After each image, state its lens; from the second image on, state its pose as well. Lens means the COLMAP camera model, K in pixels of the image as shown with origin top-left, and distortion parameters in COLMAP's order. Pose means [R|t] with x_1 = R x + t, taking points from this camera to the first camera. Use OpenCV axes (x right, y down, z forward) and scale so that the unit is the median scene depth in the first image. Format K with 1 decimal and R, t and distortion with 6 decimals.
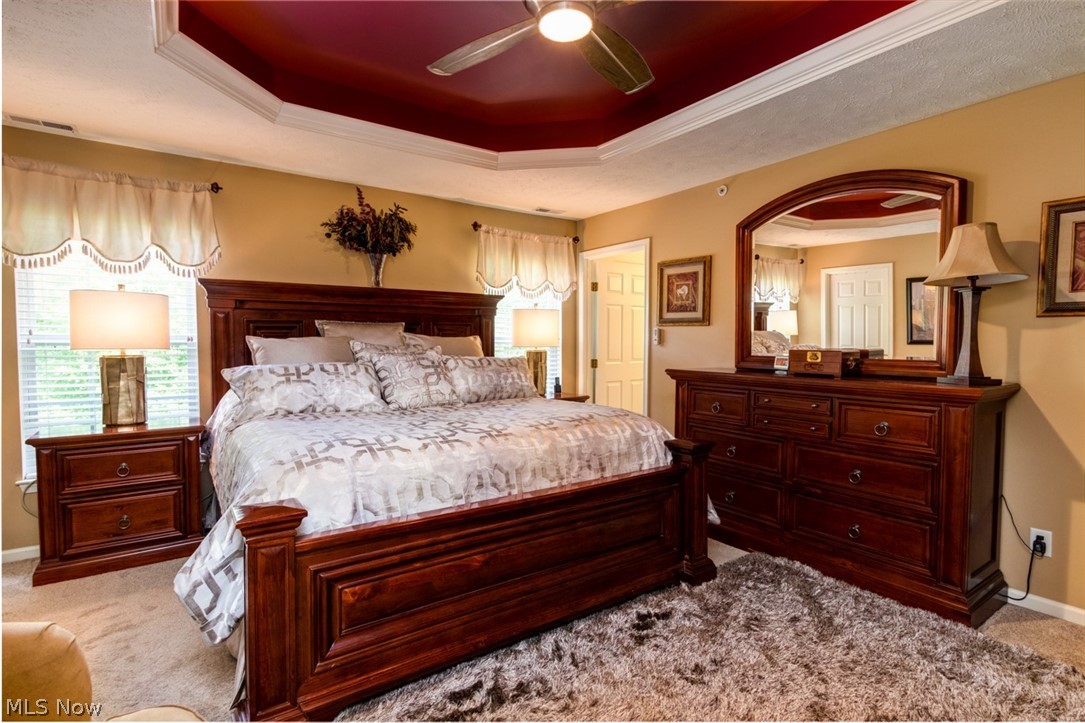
lens RADIAL K [[508.0, 0, 540.0], [0, 508.0, 358.3], [0, 0, 1]] dist [0.002540, -0.000538]
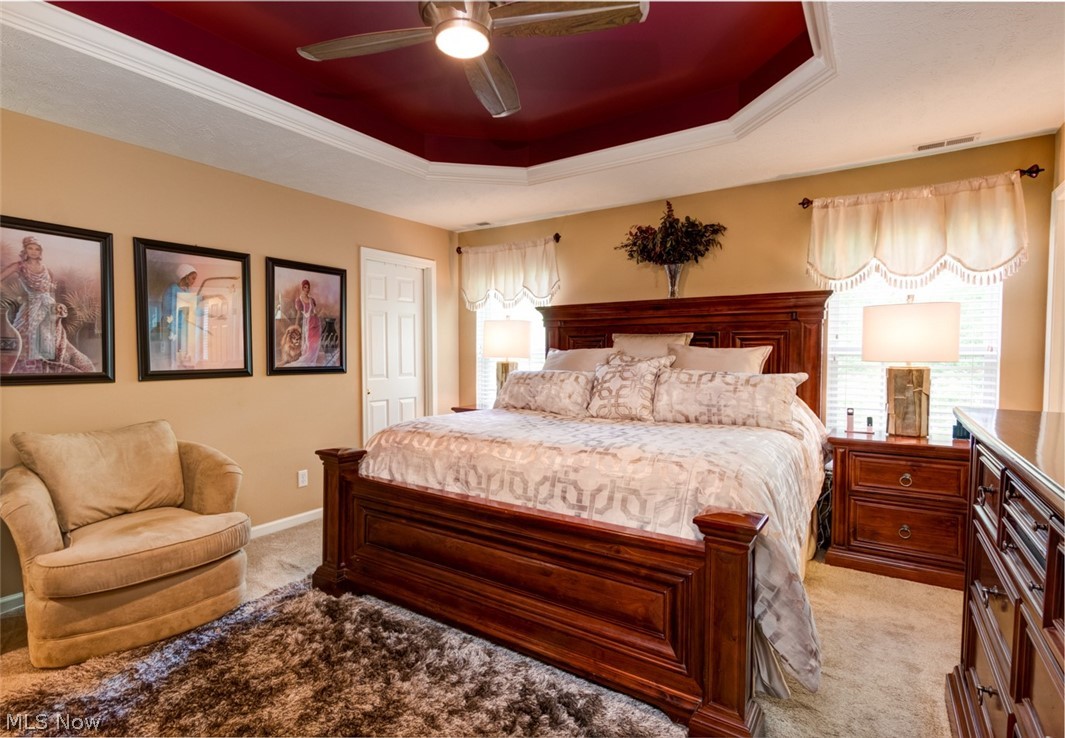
lens RADIAL K [[529.2, 0, 532.3], [0, 529.2, 369.7], [0, 0, 1]] dist [0.000579, -0.000438]
pose [[0.377674, 0.029759, -0.925460, 0.527041], [-0.032541, 0.999293, 0.018854, -0.011239], [0.925367, 0.022995, 0.378375, 0.357176]]
